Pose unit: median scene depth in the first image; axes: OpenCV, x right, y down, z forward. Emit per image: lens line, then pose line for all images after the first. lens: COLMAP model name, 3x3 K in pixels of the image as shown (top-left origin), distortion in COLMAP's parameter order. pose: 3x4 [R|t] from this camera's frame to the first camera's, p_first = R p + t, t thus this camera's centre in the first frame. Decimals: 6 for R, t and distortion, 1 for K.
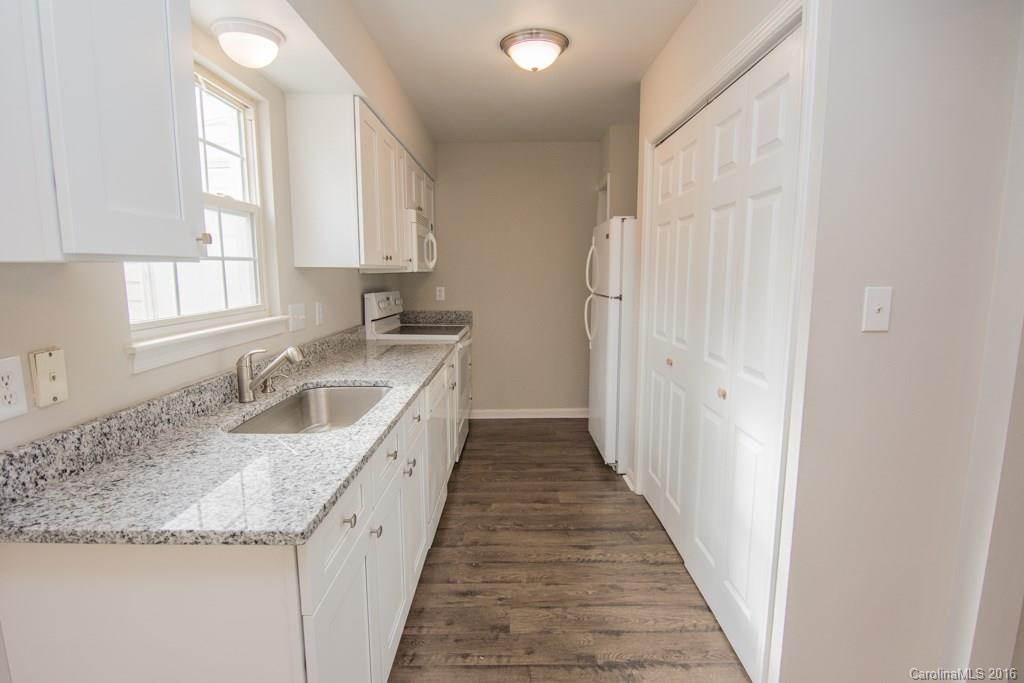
lens RADIAL K [[512.3, 0, 513.4], [0, 512.3, 345.8], [0, 0, 1]] dist [-0.002423, -0.014501]
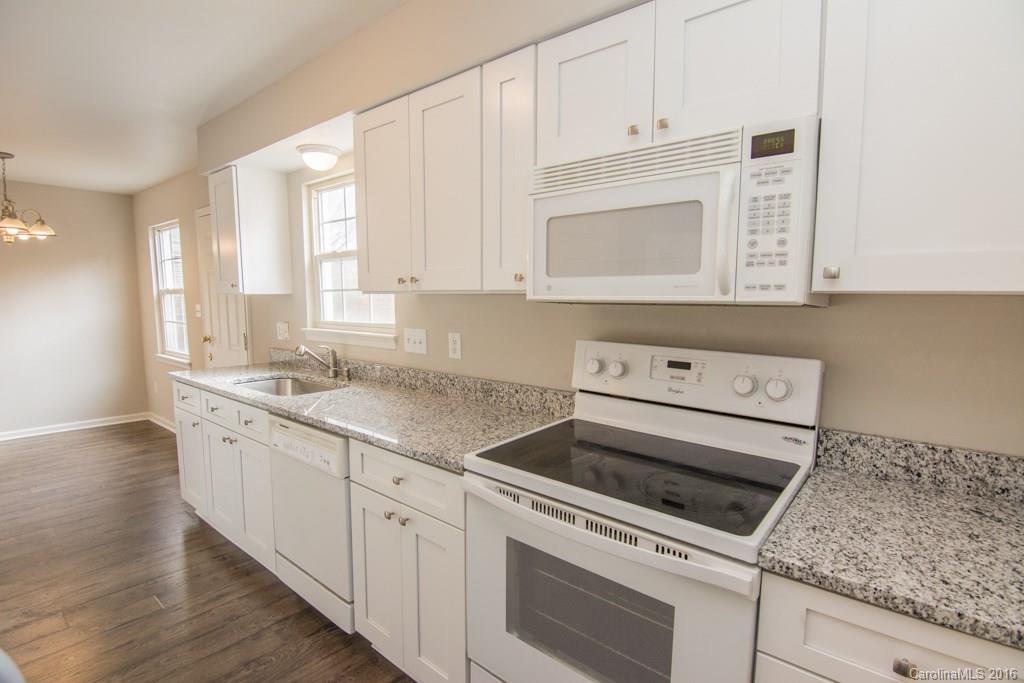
lens RADIAL K [[495.1, 0, 514.0], [0, 495.1, 346.3], [0, 0, 1]] dist [-0.006145, -0.011523]
pose [[-0.635485, 0.079822, -0.767976, 0.241092], [-0.110049, 0.975123, 0.192416, -0.270967], [0.764231, 0.206792, -0.610892, 1.825876]]
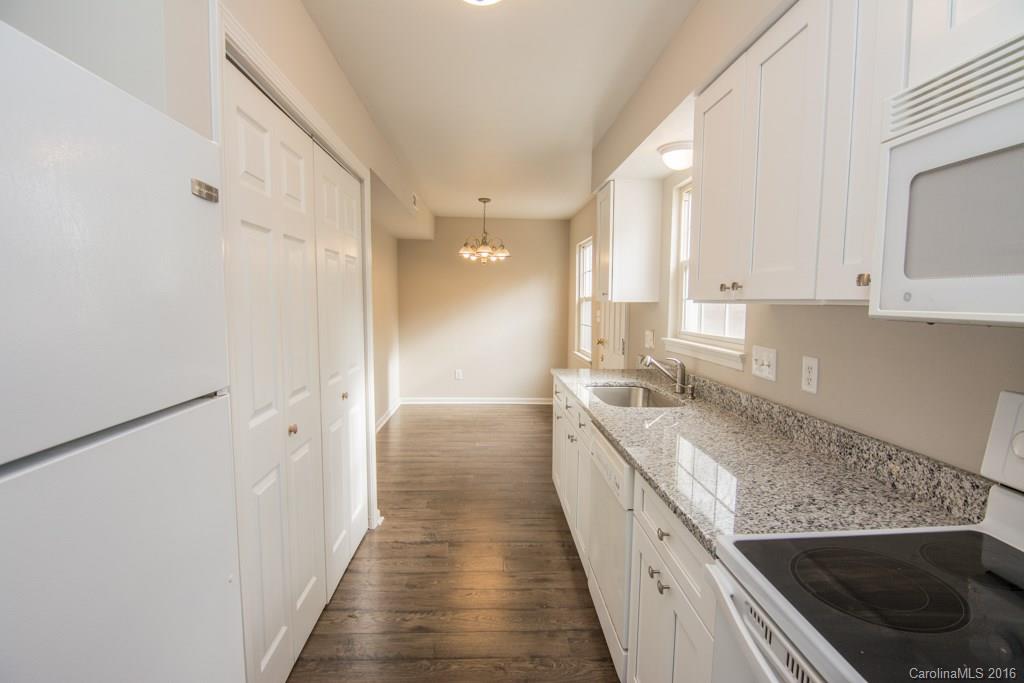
lens RADIAL K [[495.1, 0, 514.0], [0, 495.1, 346.3], [0, 0, 1]] dist [-0.006145, -0.011523]
pose [[-0.998579, -0.002597, -0.053222, 0.031373], [-0.014903, 0.972564, 0.232157, -0.270673], [0.051159, 0.232620, -0.971221, 1.801587]]
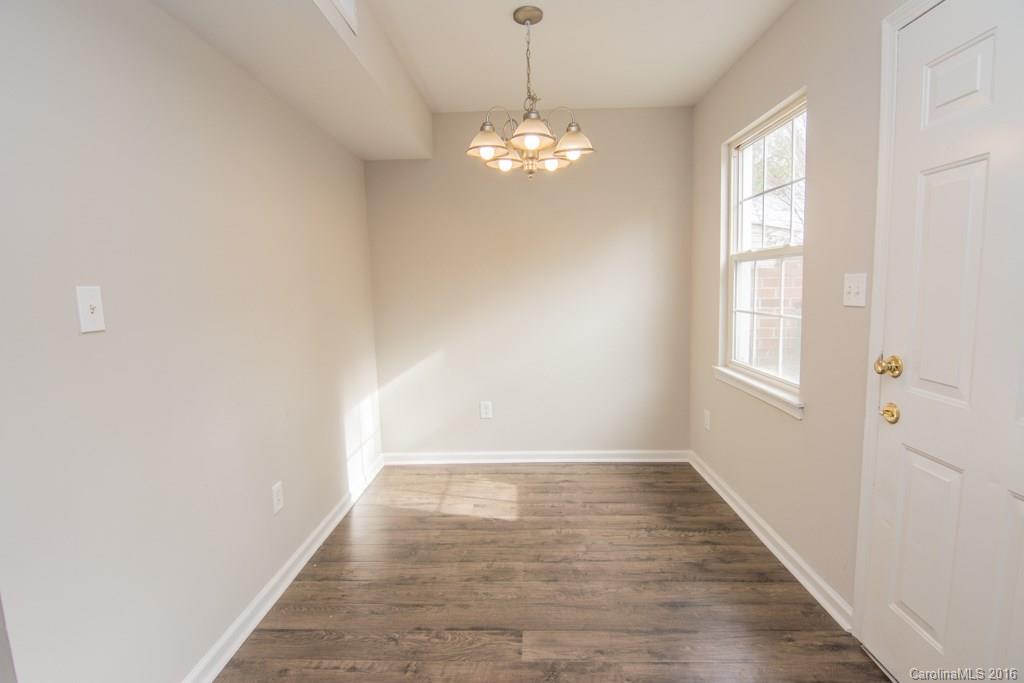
lens RADIAL K [[495.1, 0, 514.0], [0, 495.1, 346.3], [0, 0, 1]] dist [-0.006145, -0.011523]
pose [[-0.999287, 0.023144, 0.029833, 0.059103], [0.030102, 0.965285, 0.259459, -0.043454], [-0.022792, 0.260172, -0.965293, 0.531537]]
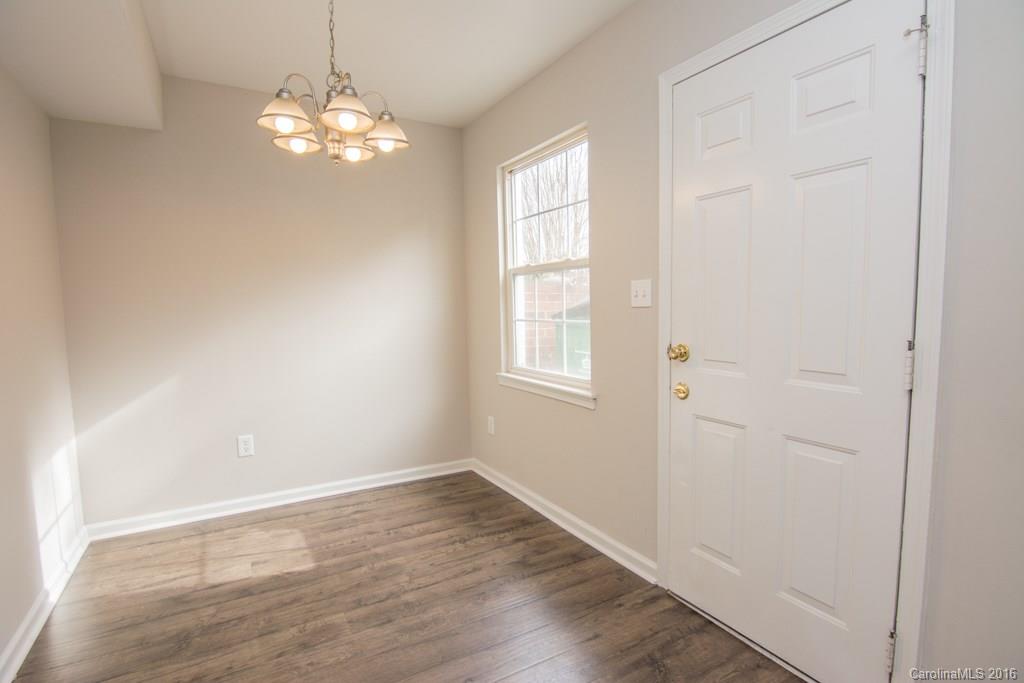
lens RADIAL K [[492.1, 0, 509.4], [0, 492.1, 346.7], [0, 0, 1]] dist [-0.003850, -0.012550]
pose [[-0.865251, 0.054582, -0.498359, 0.222269], [-0.054441, 0.977948, 0.201629, 0.009522], [0.498374, 0.201591, -0.843199, 0.436244]]
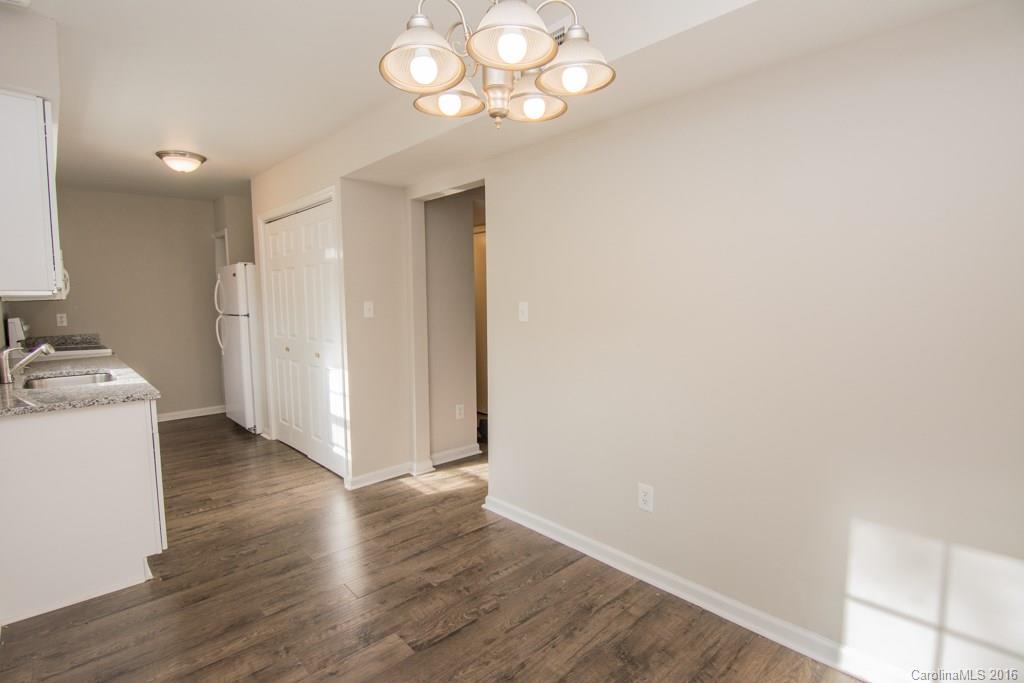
lens RADIAL K [[495.1, 0, 514.0], [0, 495.1, 346.3], [0, 0, 1]] dist [-0.006145, -0.011523]
pose [[0.726031, -0.068753, 0.684216, -0.308237], [0.104567, 0.994457, -0.011031, 0.131319], [-0.679665, 0.079555, 0.729196, -0.812757]]
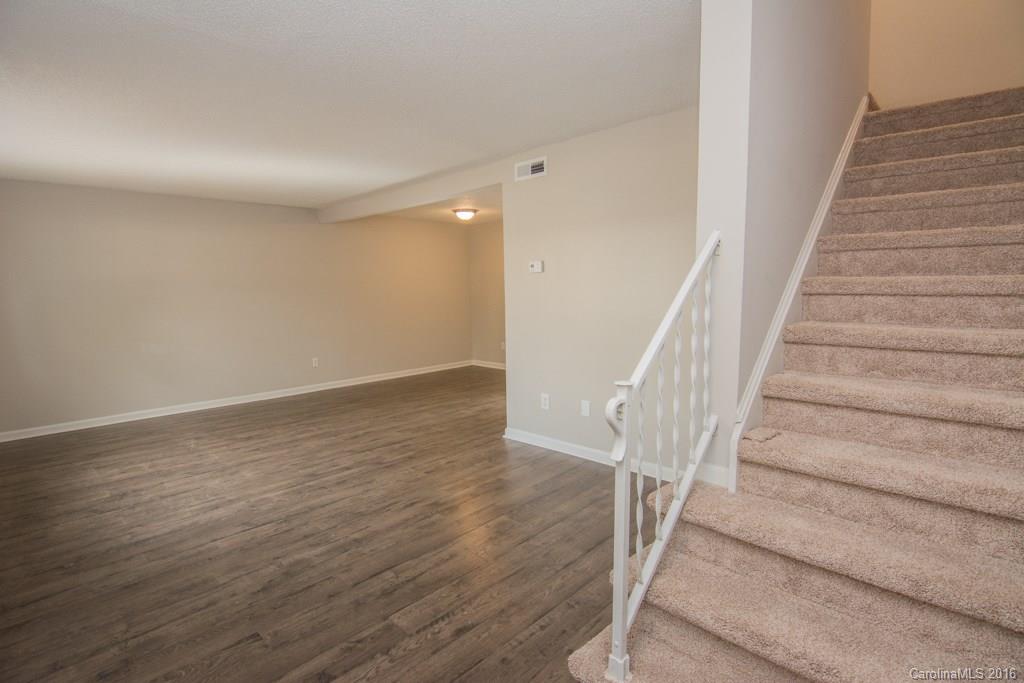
lens RADIAL K [[495.1, 0, 514.0], [0, 495.1, 346.3], [0, 0, 1]] dist [-0.006145, -0.011523]
pose [[-0.686109, 0.095548, -0.721197, 0.630905], [-0.091361, 0.972173, 0.215714, -0.219934], [0.721739, 0.213893, -0.658288, 1.561284]]
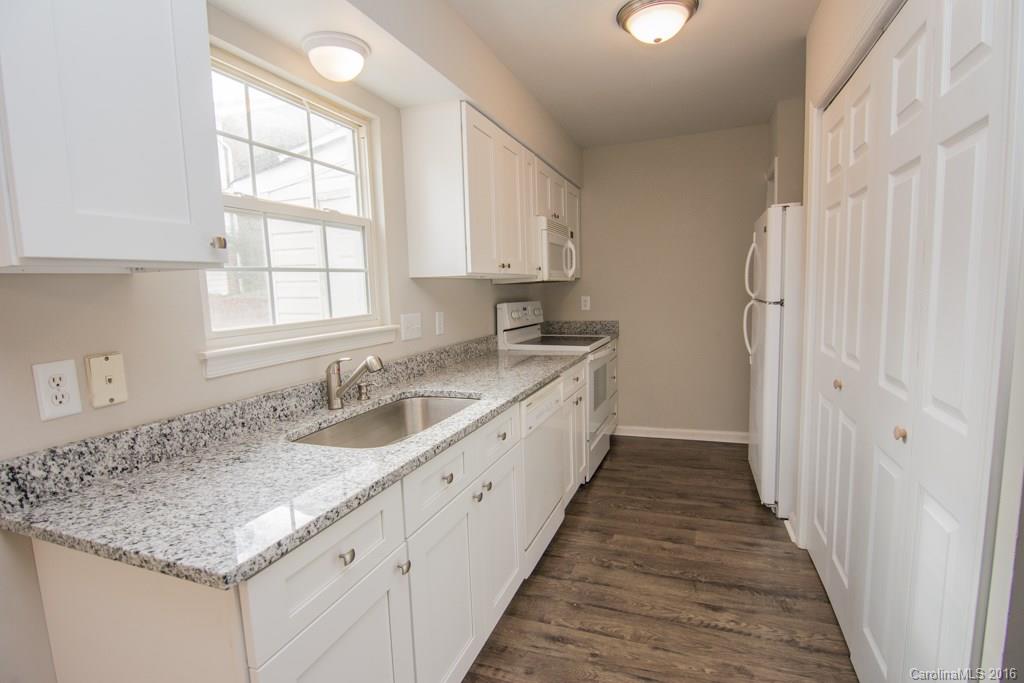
lens RADIAL K [[495.1, 0, 514.0], [0, 495.1, 346.3], [0, 0, 1]] dist [-0.006145, -0.011523]
pose [[0.935282, 0.012107, -0.353696, 0.121600], [-0.019343, 0.999670, -0.016930, -0.003800], [0.353374, 0.022676, 0.935207, 0.153170]]
